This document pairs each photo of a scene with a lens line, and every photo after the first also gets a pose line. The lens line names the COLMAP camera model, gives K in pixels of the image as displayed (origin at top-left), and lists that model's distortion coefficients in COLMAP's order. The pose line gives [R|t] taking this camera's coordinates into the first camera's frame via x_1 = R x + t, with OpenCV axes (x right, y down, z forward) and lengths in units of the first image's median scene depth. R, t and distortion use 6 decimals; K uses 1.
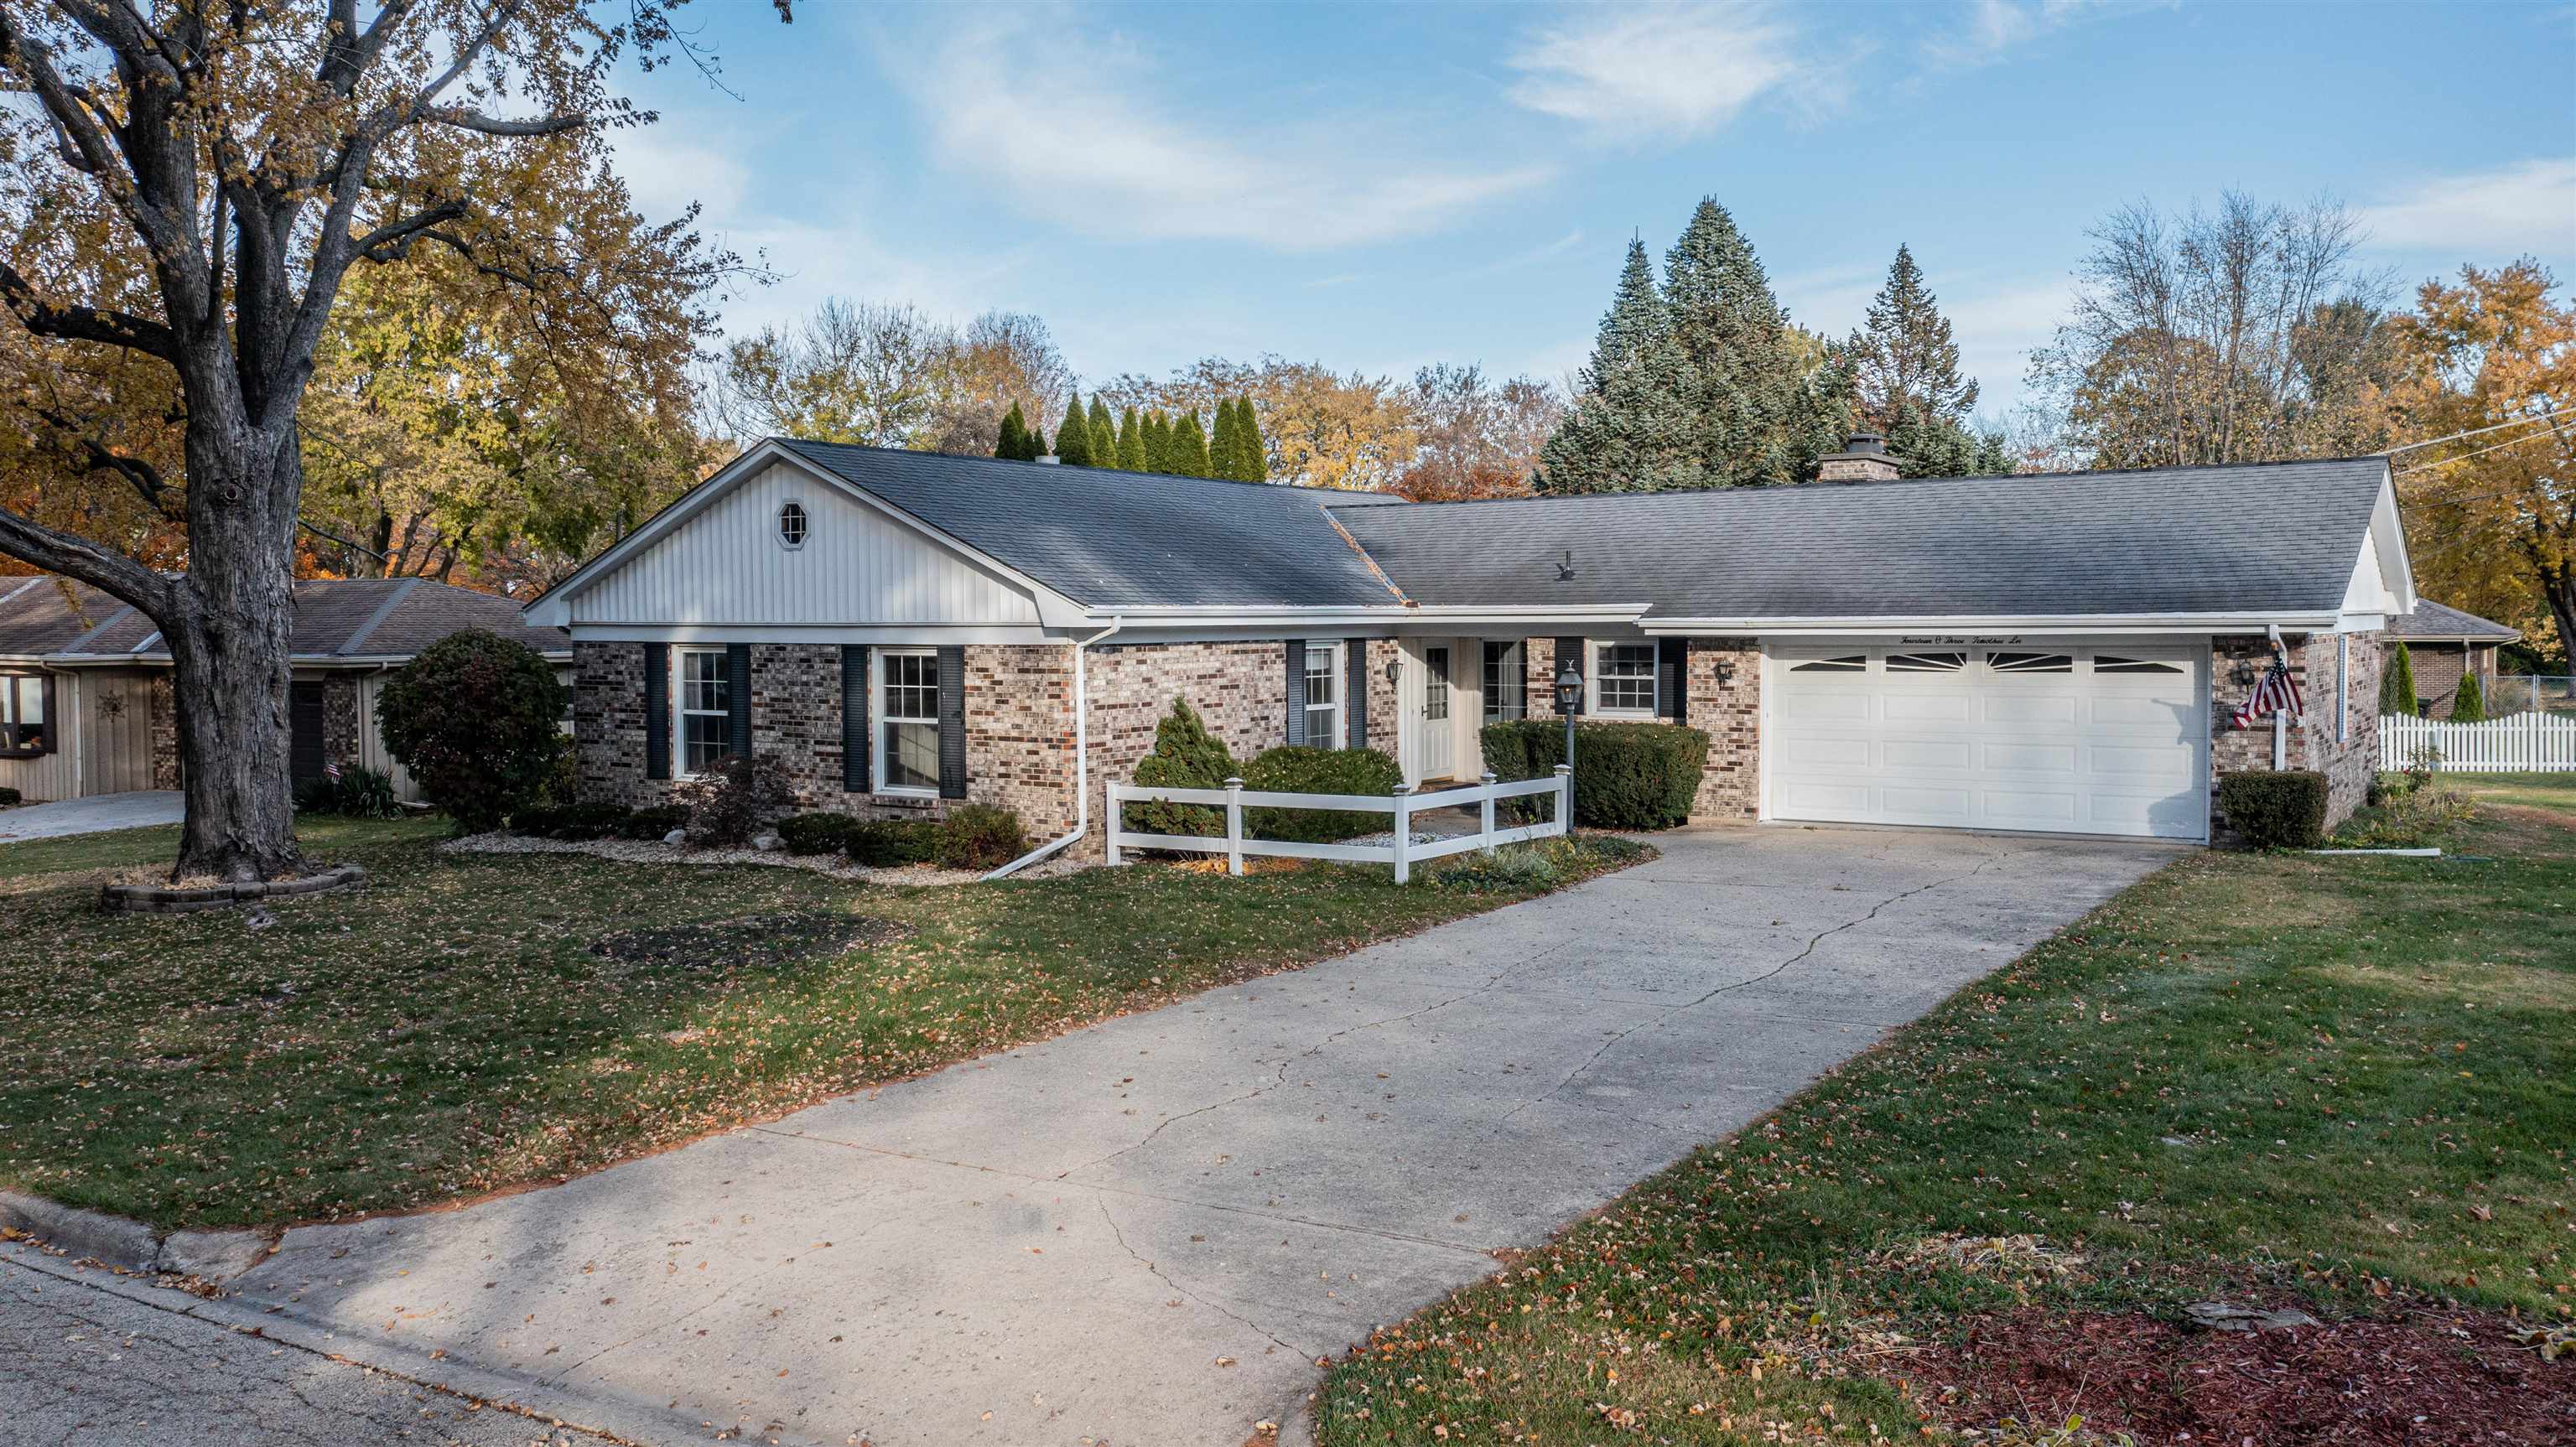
lens RADIAL K [[2067.8, 0, 1239.3], [0, 2067.8, 602.6], [0, 0, 1]] dist [-0.031867, 0.011501]
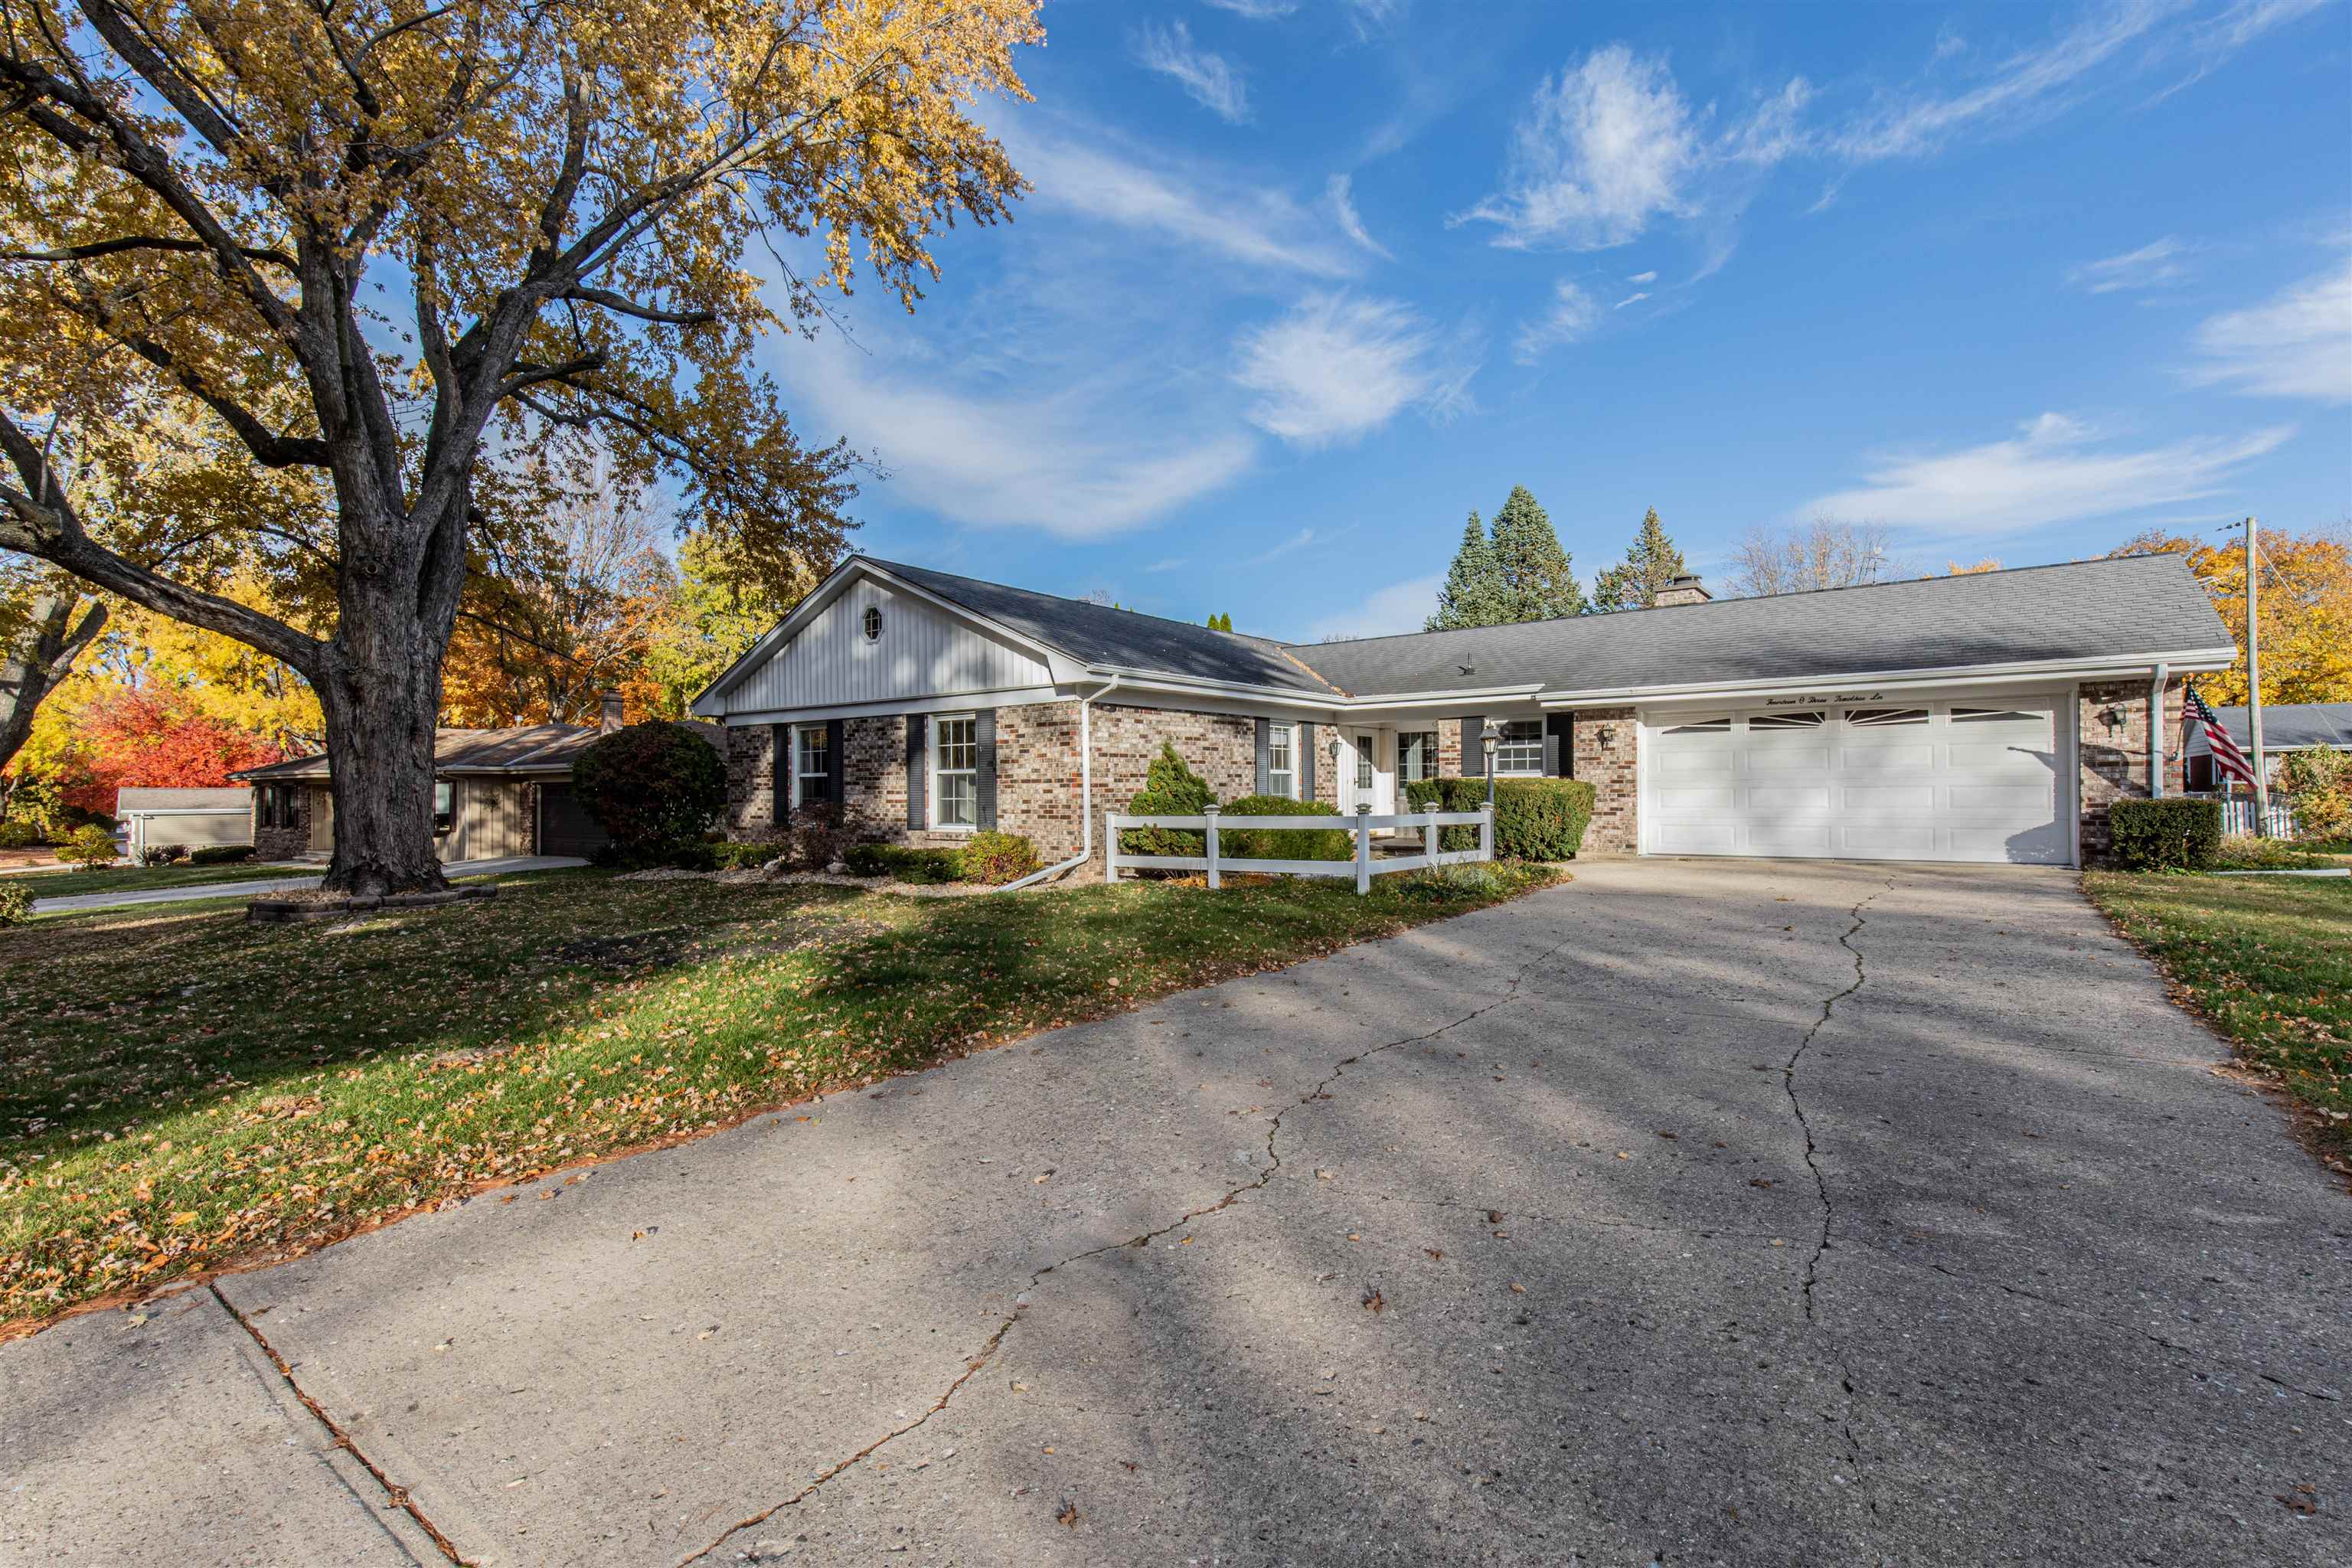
lens RADIAL K [[1057.3, 0, 1174.4], [0, 1057.3, 741.8], [0, 0, 1]] dist [0.012230, -0.003581]
pose [[0.998861, -0.004563, -0.047492, 0.004145], [0.002607, 0.999149, -0.041176, 0.067671], [0.047639, 0.041005, 0.998023, 0.373103]]
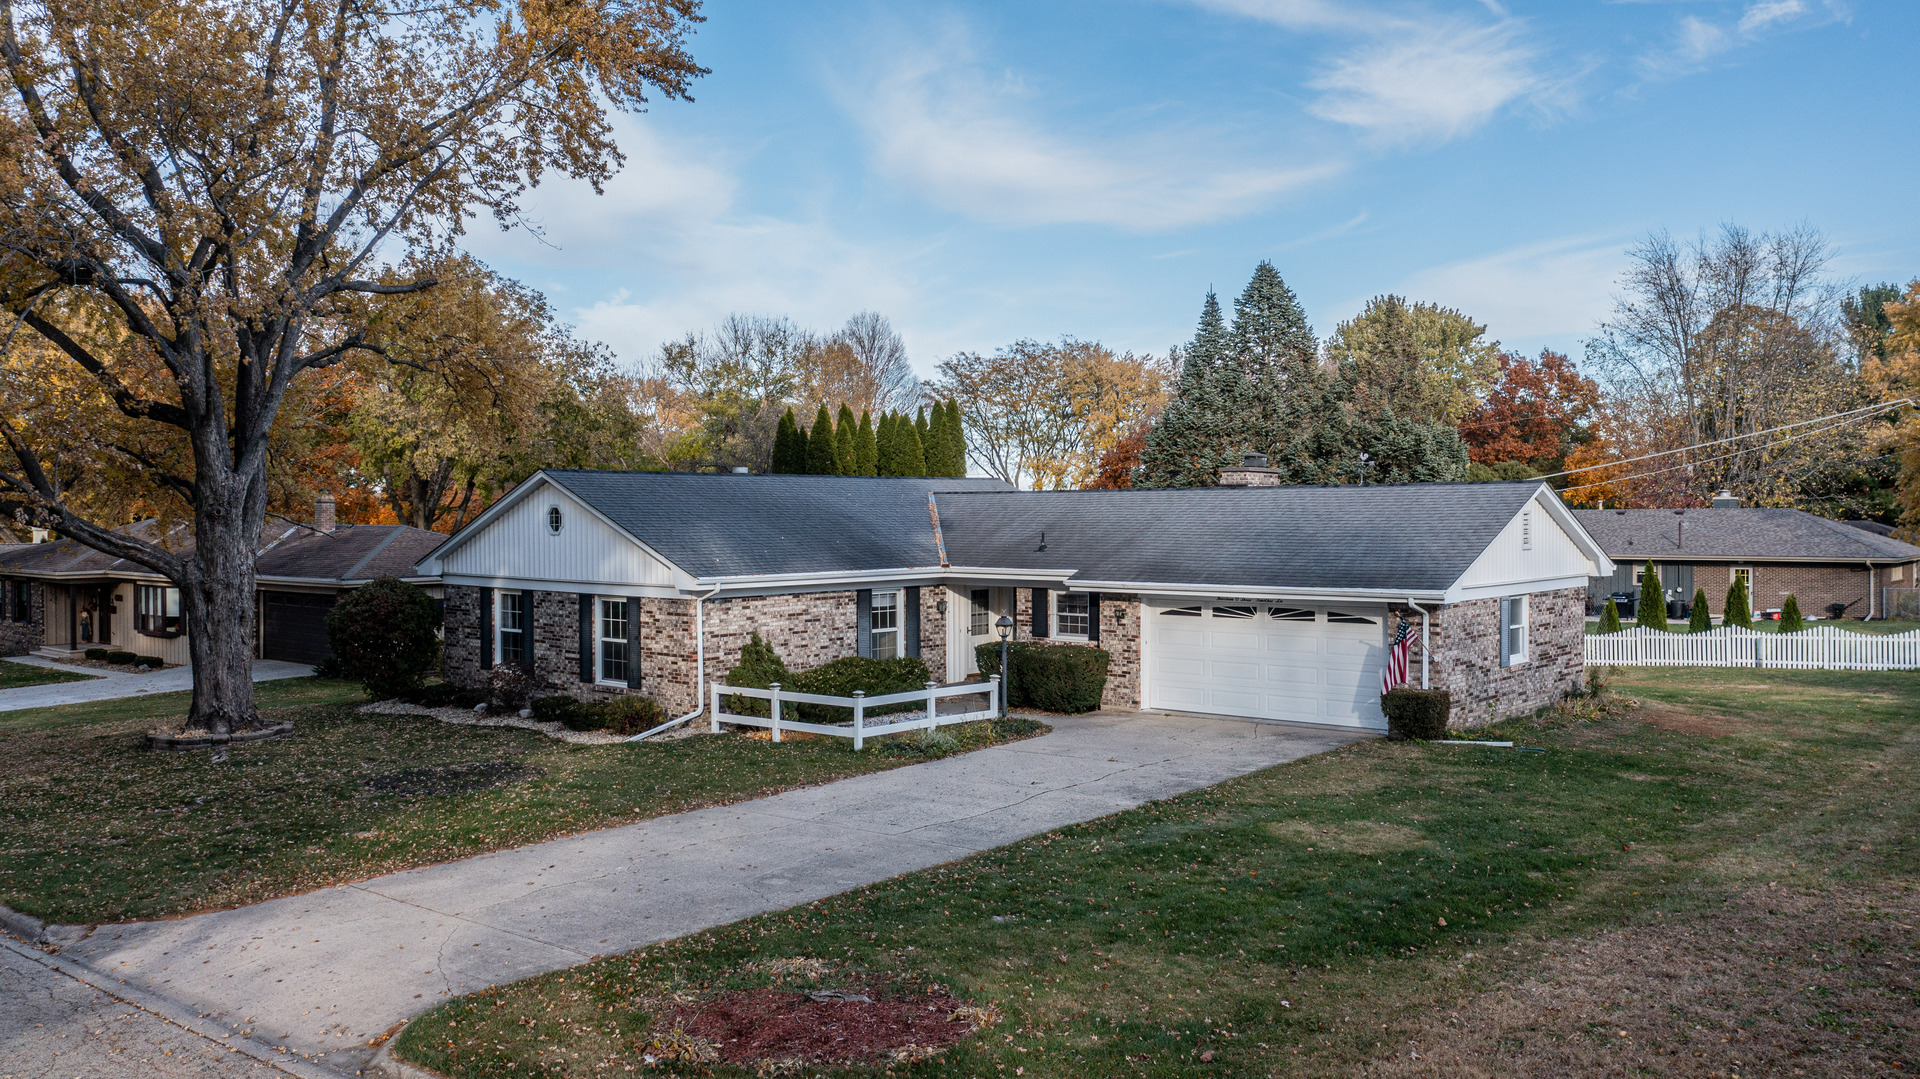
lens RADIAL K [[1541.4, 0, 933.4], [0, 1541.4, 437.0], [0, 0, 1]] dist [-0.031867, 0.011501]
pose [[0.992476, -0.003398, -0.122389, 0.256255], [-0.001168, 0.999307, -0.037216, -0.063061], [0.122431, 0.037078, 0.991784, -0.212819]]
